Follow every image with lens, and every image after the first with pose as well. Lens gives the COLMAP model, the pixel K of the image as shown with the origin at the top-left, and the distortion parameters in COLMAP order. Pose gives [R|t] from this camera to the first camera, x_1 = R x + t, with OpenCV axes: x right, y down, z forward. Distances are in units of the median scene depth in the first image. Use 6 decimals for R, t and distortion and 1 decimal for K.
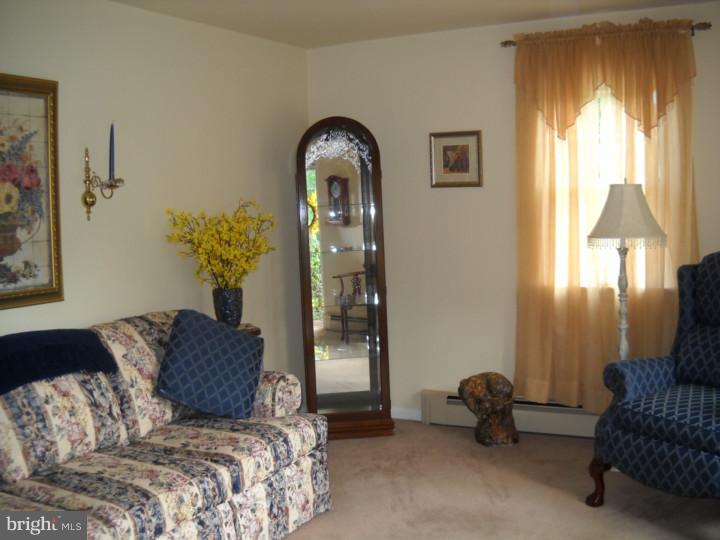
lens RADIAL K [[817.9, 0, 386.3], [0, 817.9, 267.6], [0, 0, 1]] dist [-0.256599, 0.243548]
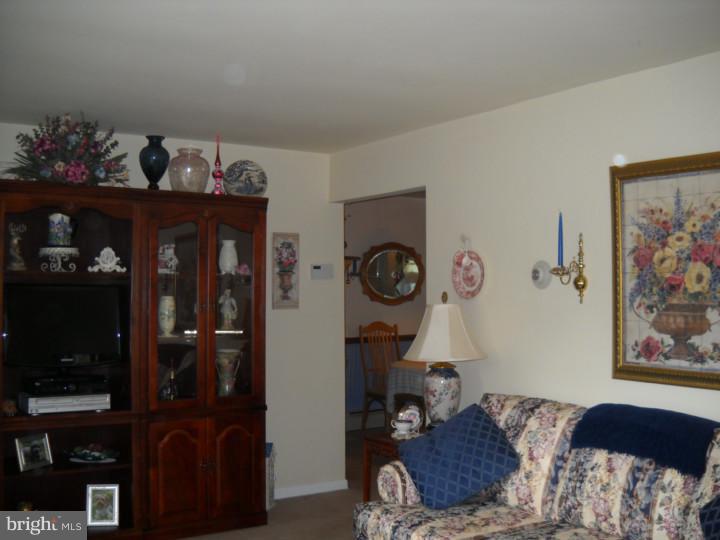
lens RADIAL K [[817.9, 0, 386.3], [0, 817.9, 267.6], [0, 0, 1]] dist [-0.256599, 0.243548]
pose [[-0.481404, 0.001177, -0.876498, 0.056906], [-0.061963, 0.997451, 0.035372, -0.010798], [0.874306, 0.071339, -0.480104, 0.108205]]
